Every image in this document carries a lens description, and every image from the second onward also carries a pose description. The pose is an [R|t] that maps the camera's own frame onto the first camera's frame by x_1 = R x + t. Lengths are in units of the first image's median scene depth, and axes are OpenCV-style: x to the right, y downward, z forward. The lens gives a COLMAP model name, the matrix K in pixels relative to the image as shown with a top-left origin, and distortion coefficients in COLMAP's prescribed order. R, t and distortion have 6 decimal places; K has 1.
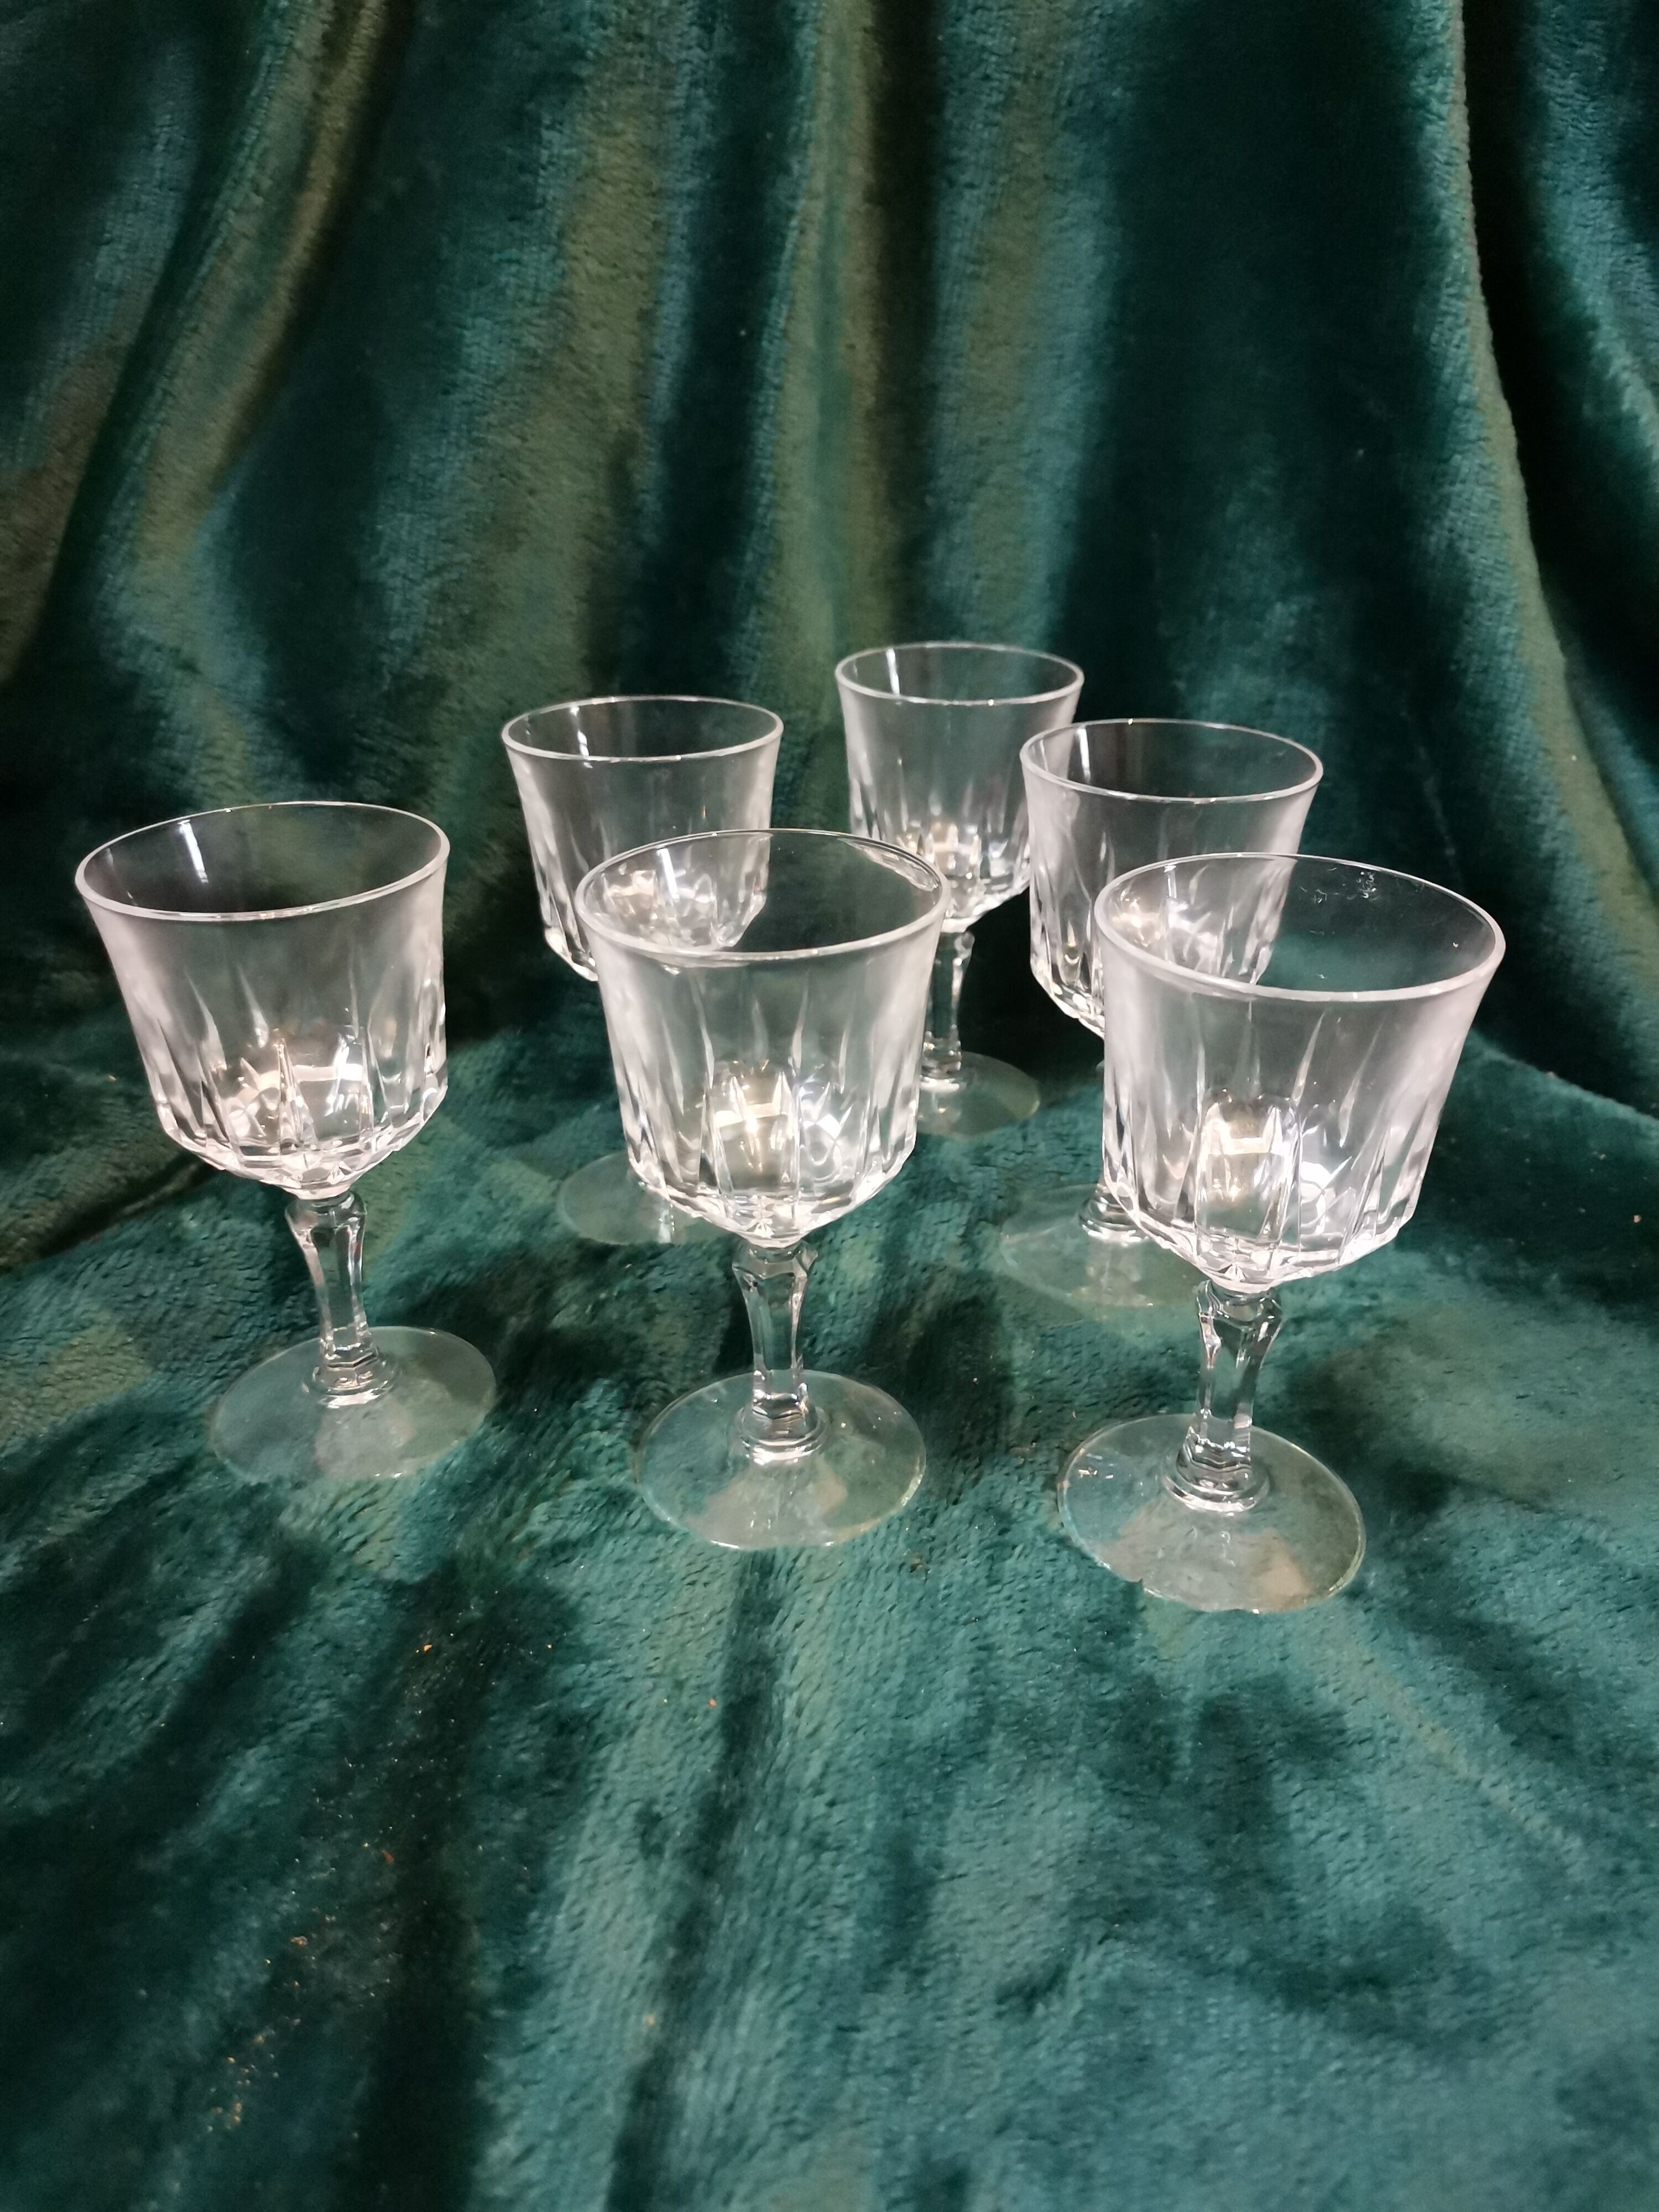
lens RADIAL K [[1551.6, 0, 829.5], [0, 1551.6, 1106.0], [0, 0, 1]] dist [0.003569, -0.067400]
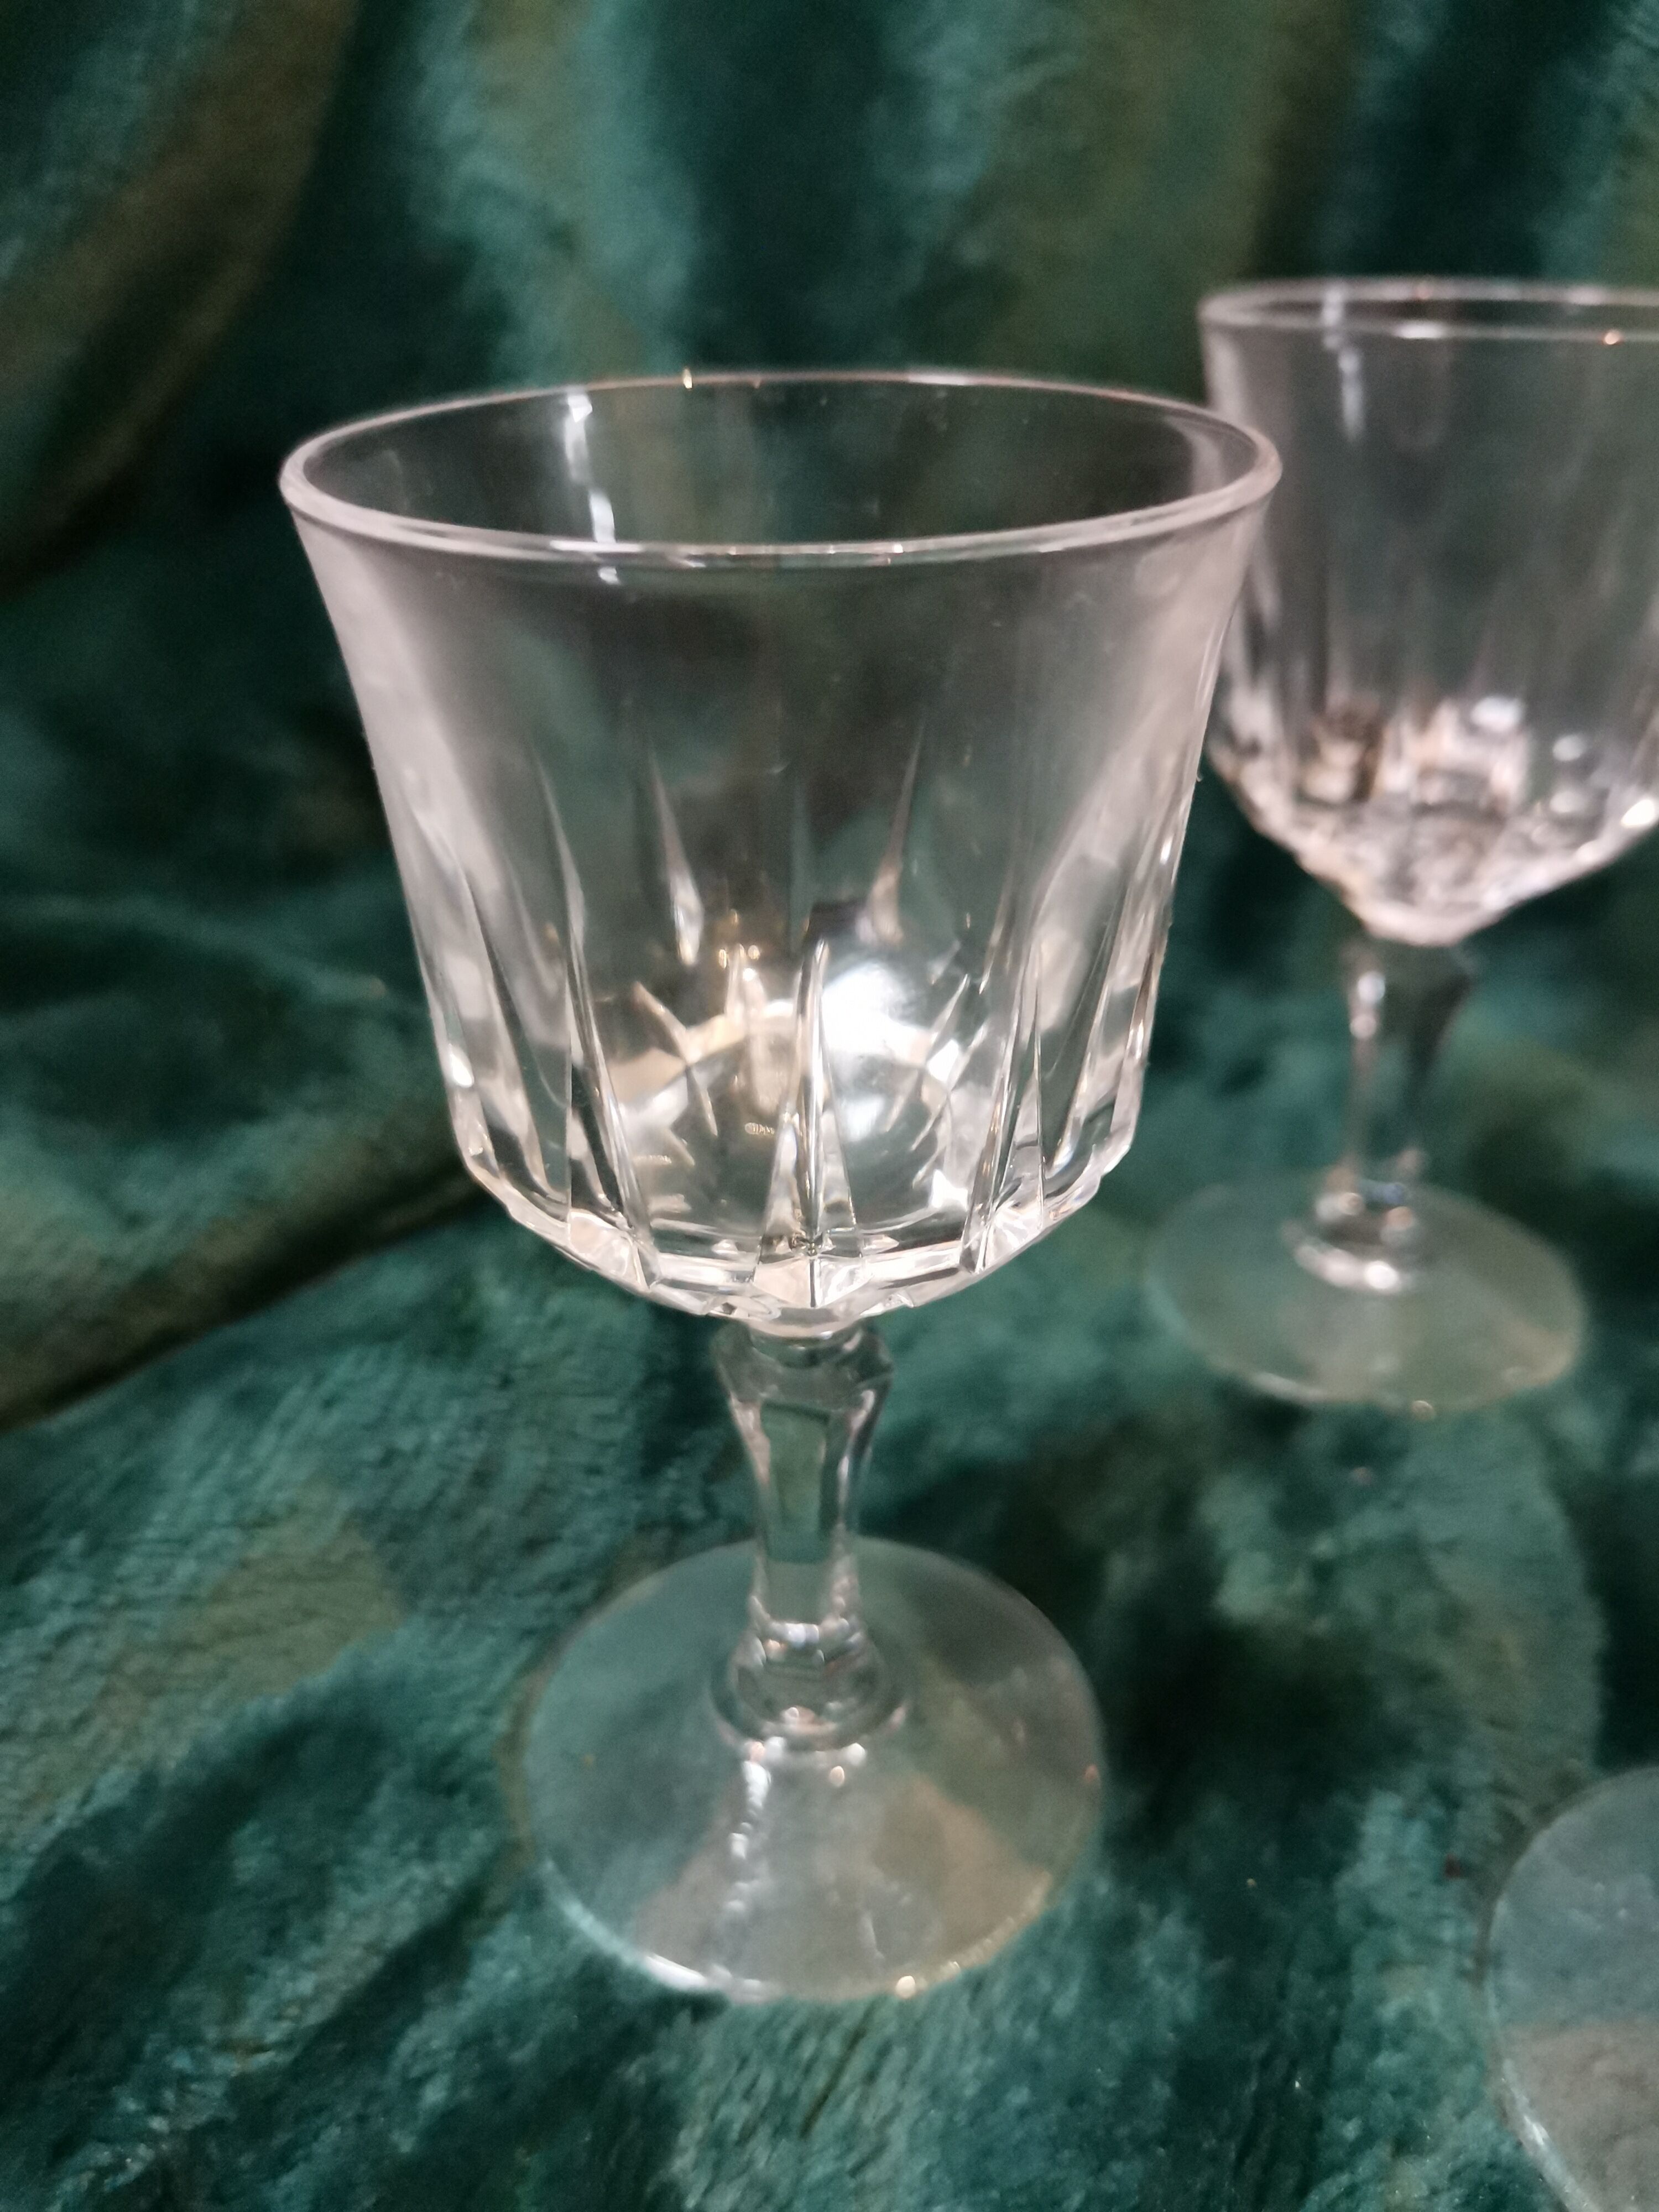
lens RADIAL K [[1699.3, 0, 829.7], [0, 1699.3, 1156.4], [0, 0, 1]] dist [-0.053155, -0.002299]
pose [[0.978872, 0.093973, -0.181599, -0.219381], [-0.080943, 0.993670, 0.077893, -0.021740], [0.187770, -0.061548, 0.980283, 0.503053]]
